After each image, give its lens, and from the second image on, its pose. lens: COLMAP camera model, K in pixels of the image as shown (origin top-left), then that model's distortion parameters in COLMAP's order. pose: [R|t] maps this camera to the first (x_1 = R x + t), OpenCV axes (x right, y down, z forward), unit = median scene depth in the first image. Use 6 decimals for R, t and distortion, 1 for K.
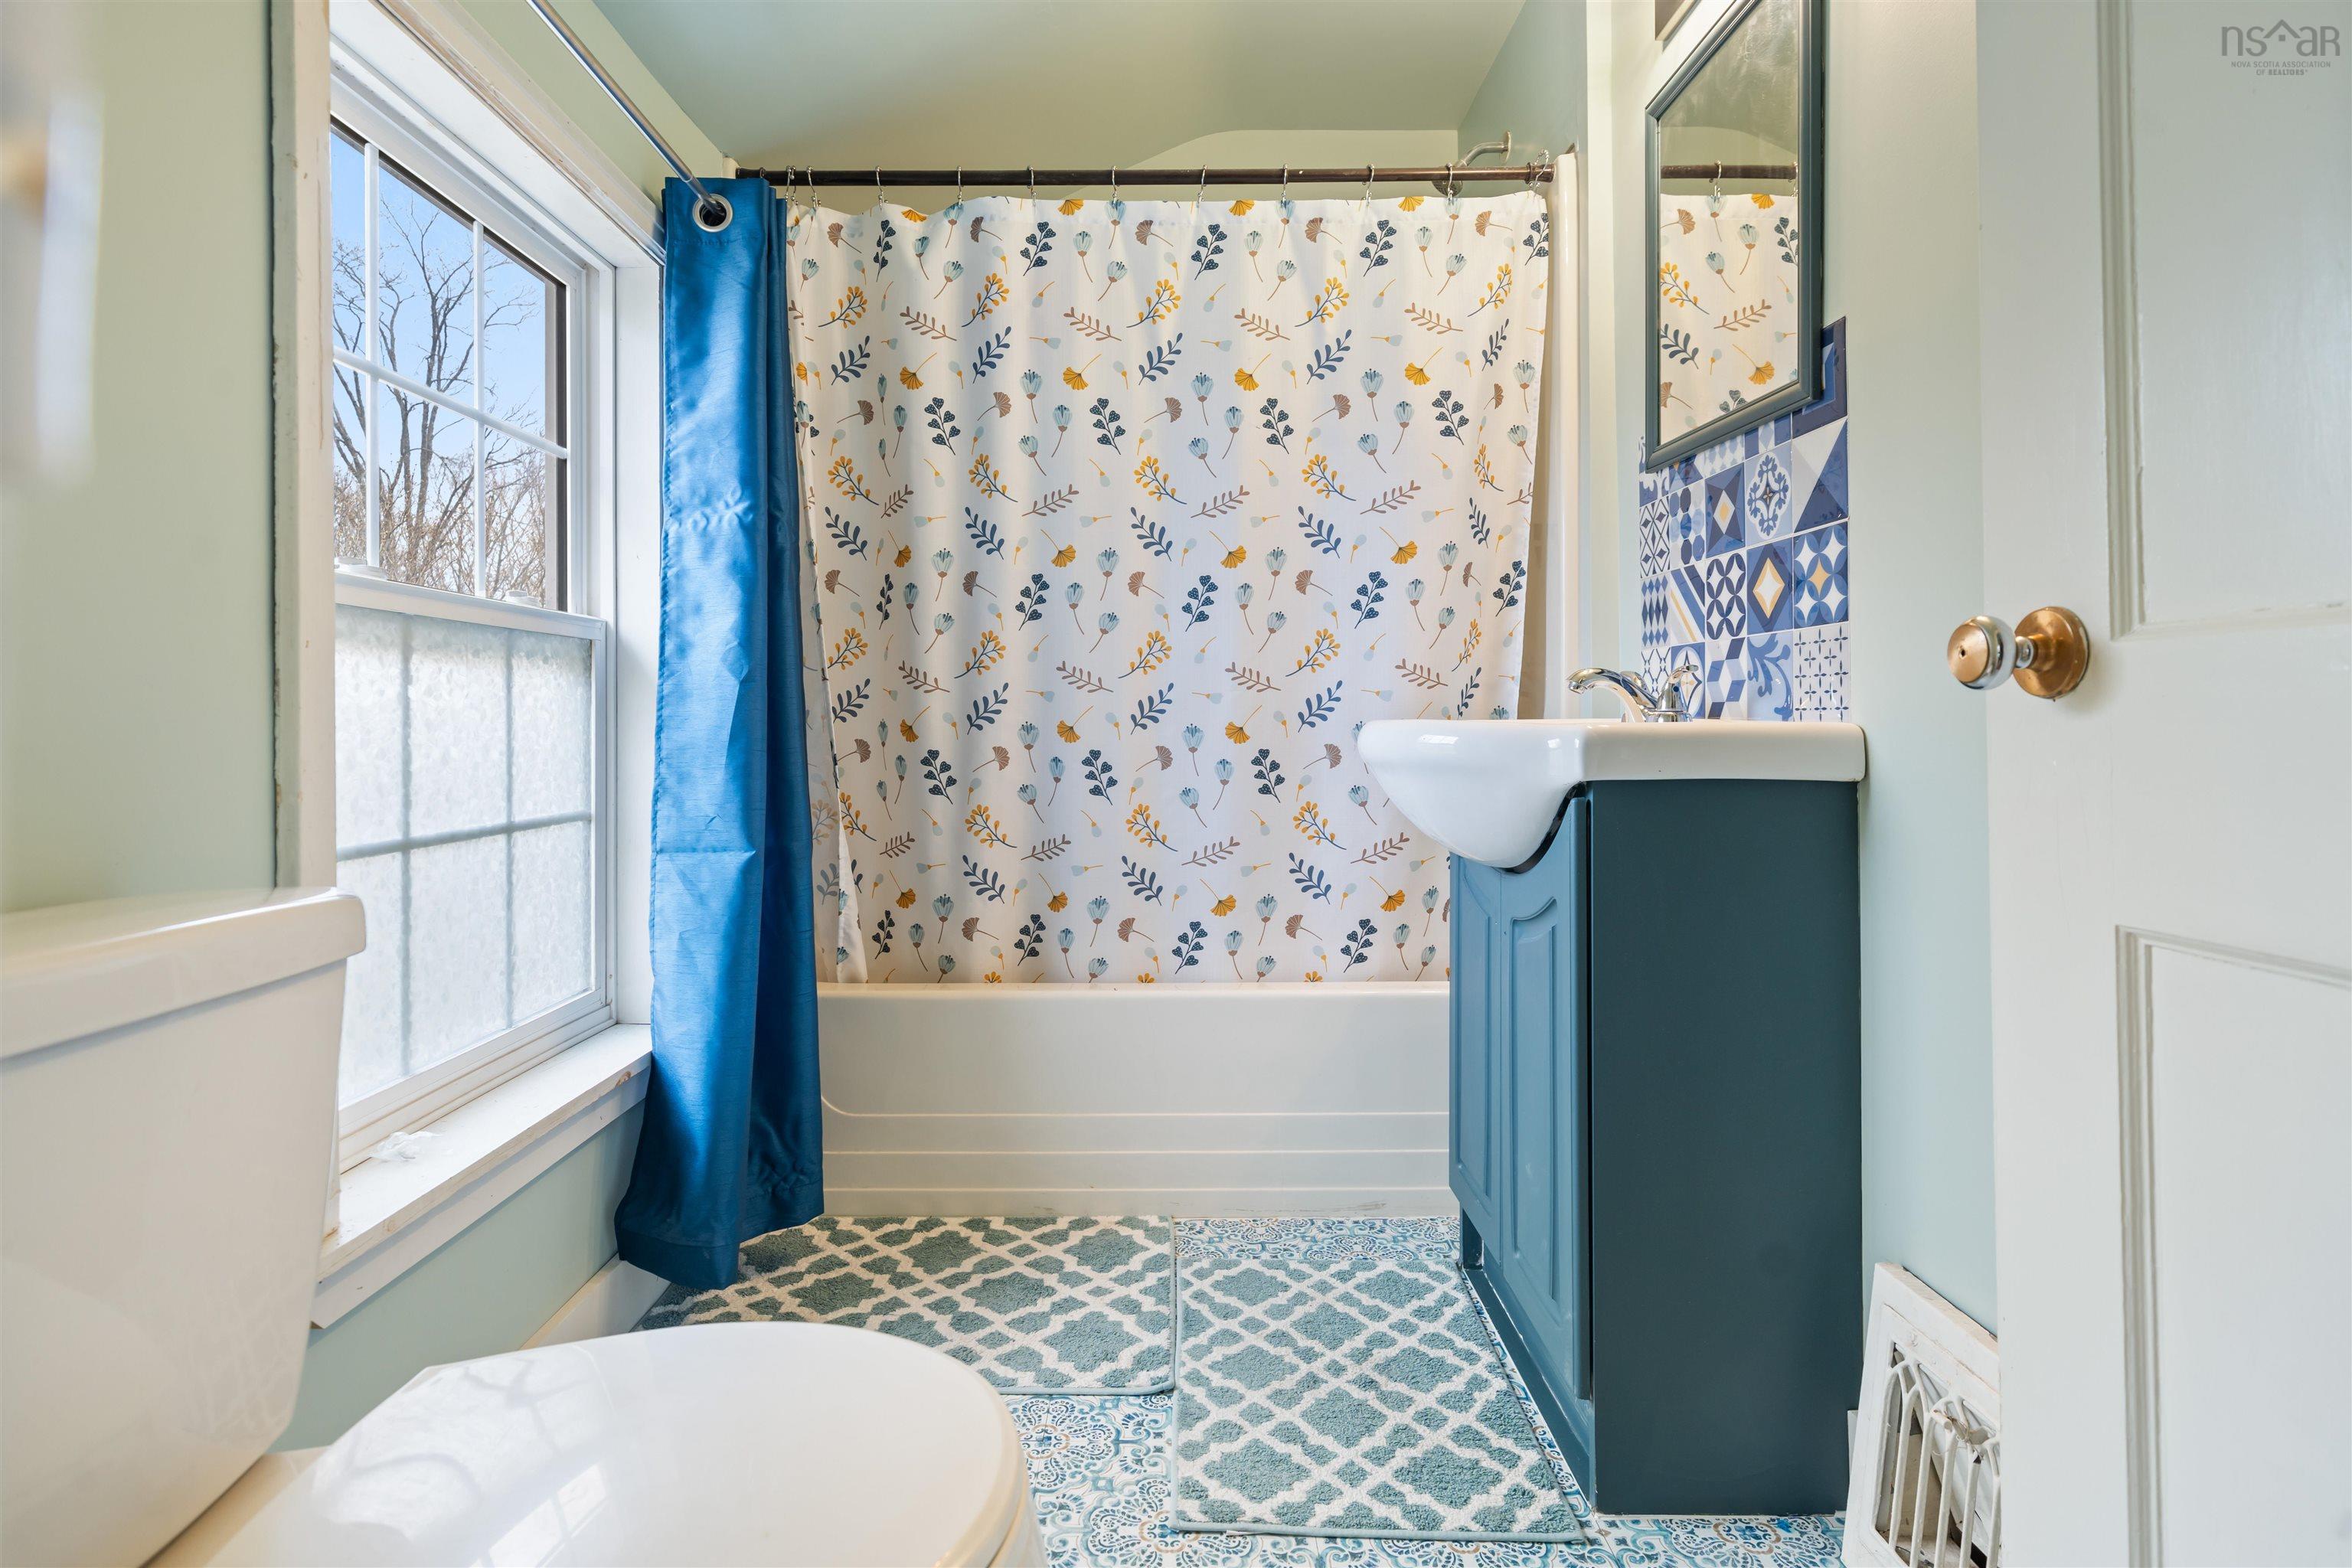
lens RADIAL K [[1058.1, 0, 1180.2], [0, 1058.1, 723.4], [0, 0, 1]] dist [0.002010, 0.000228]
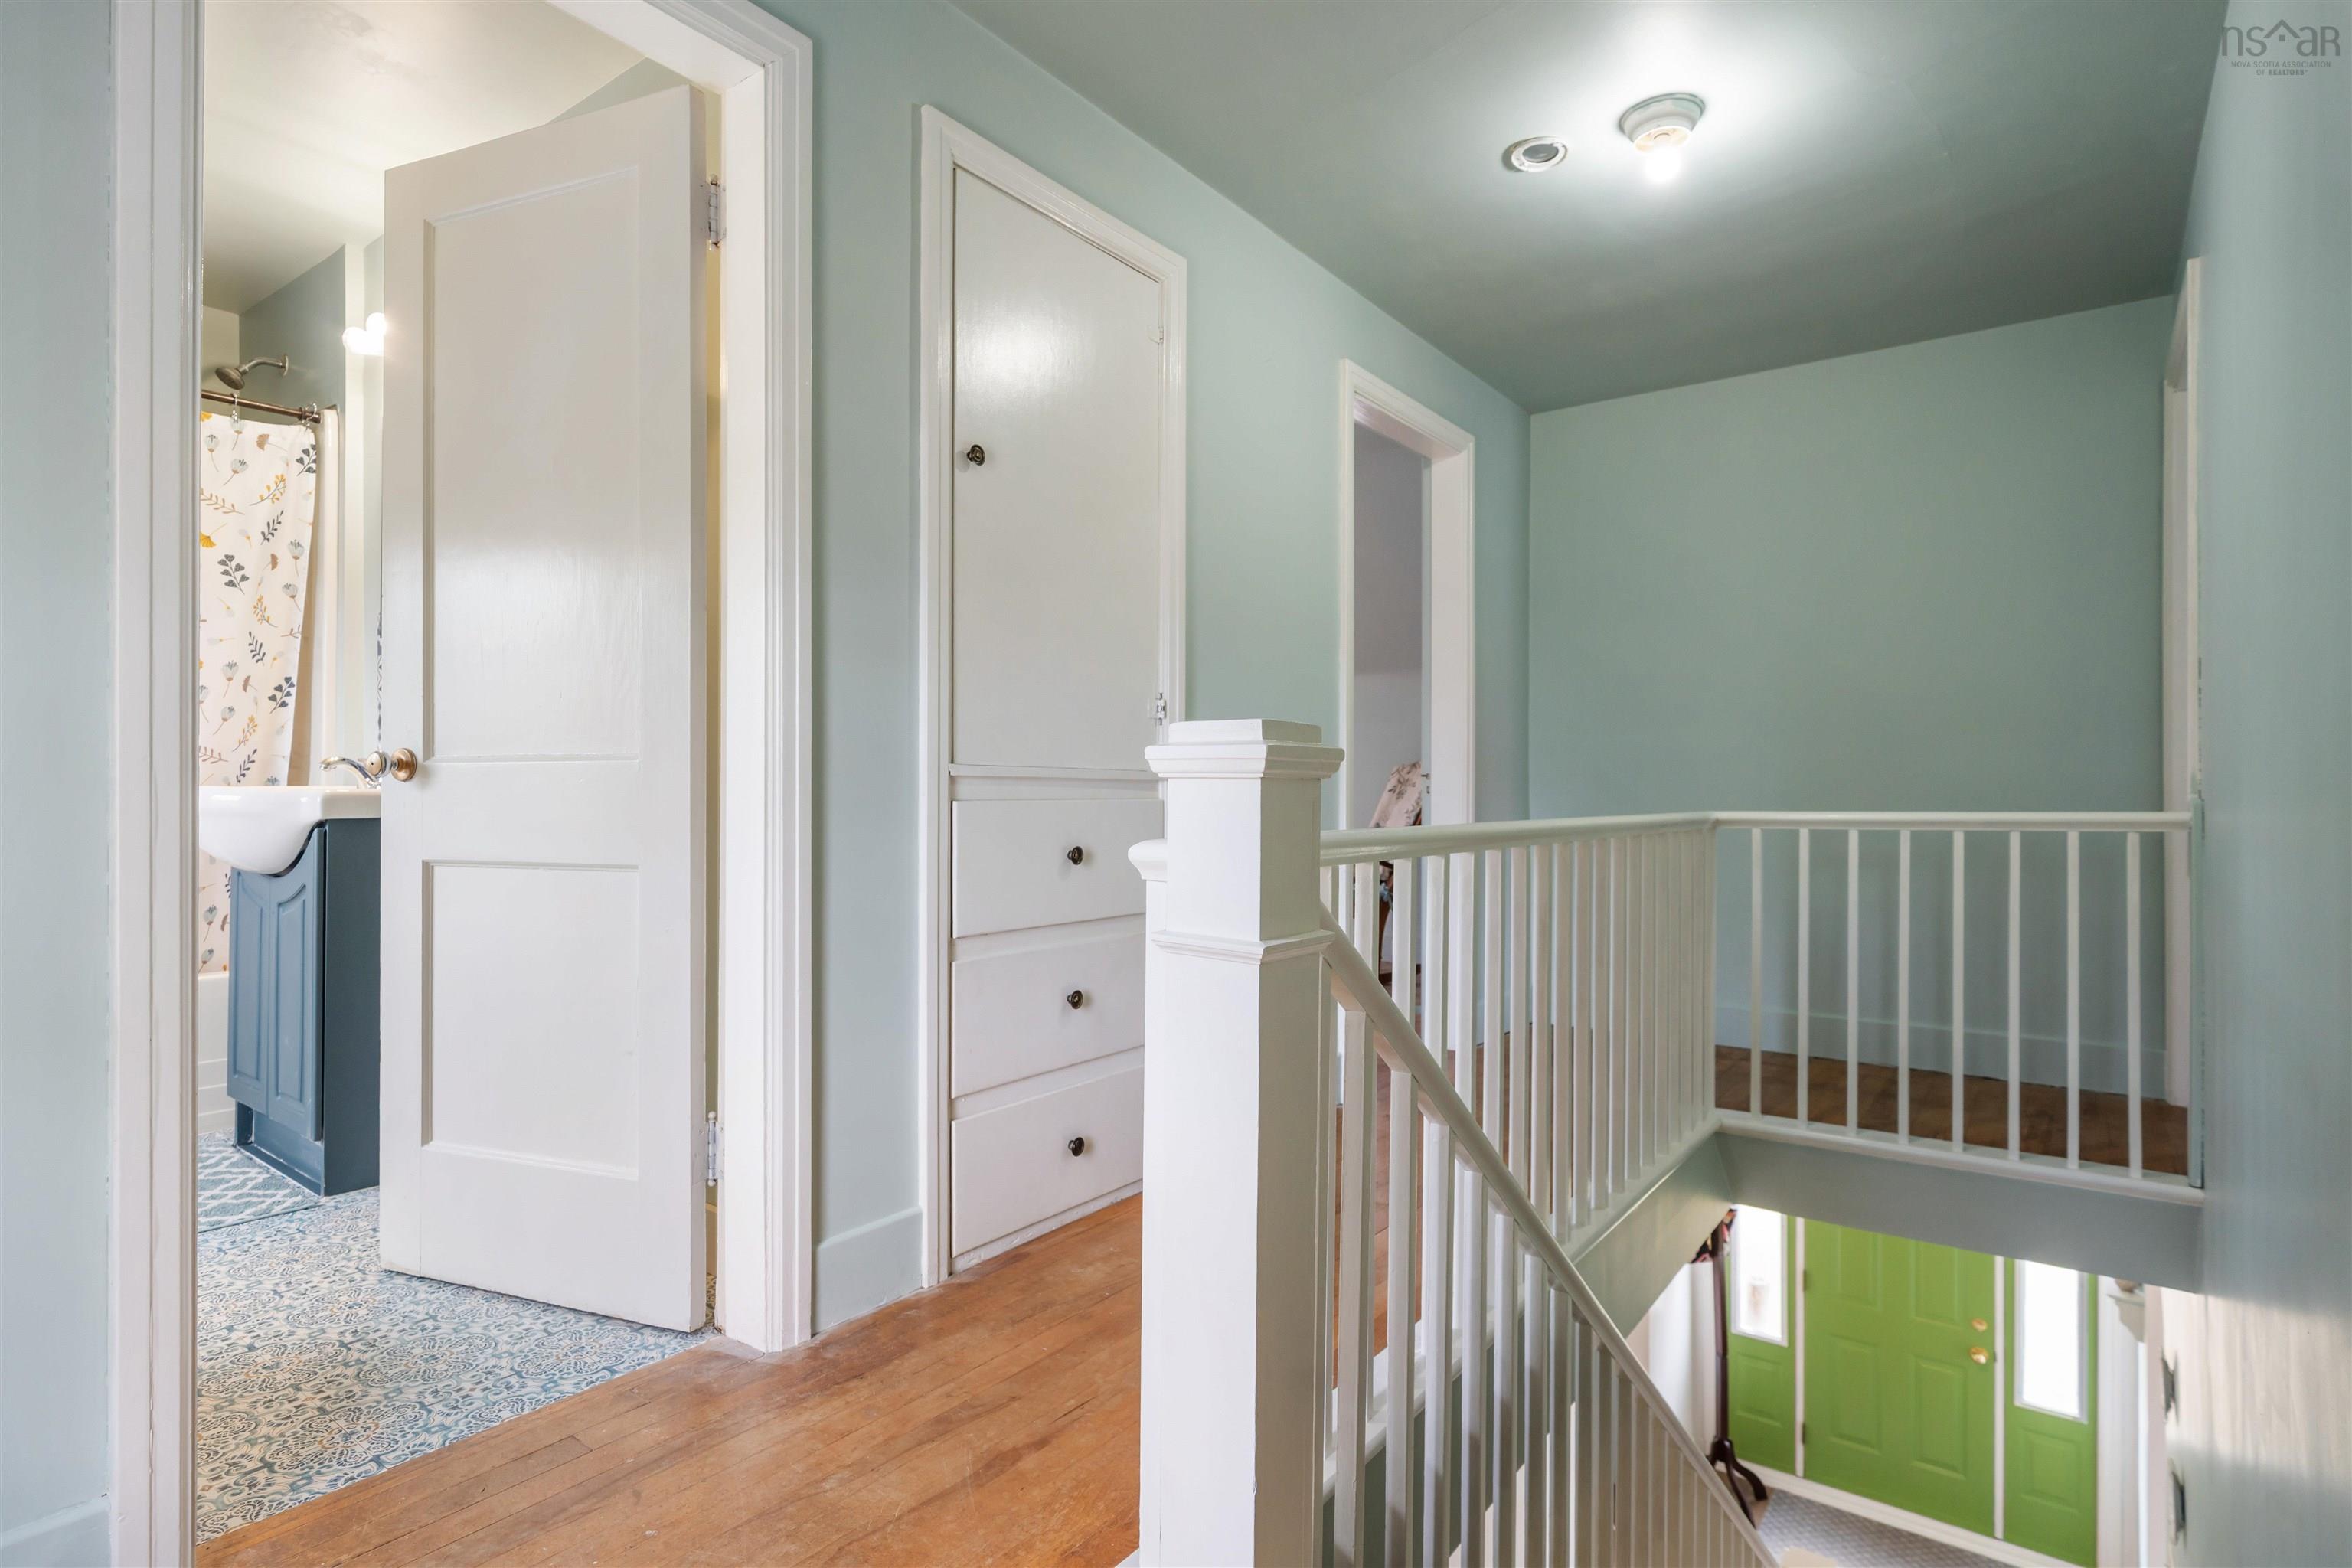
lens RADIAL K [[1197.1, 0, 1176.0], [0, 1197.1, 784.0], [0, 0, 1]] dist [0.002474, 0.000591]
pose [[0.594305, 0.011276, 0.804161, -0.283152], [-0.008094, 0.999935, -0.008039, -0.002971], [-0.804199, -0.001731, 0.594358, -0.971814]]
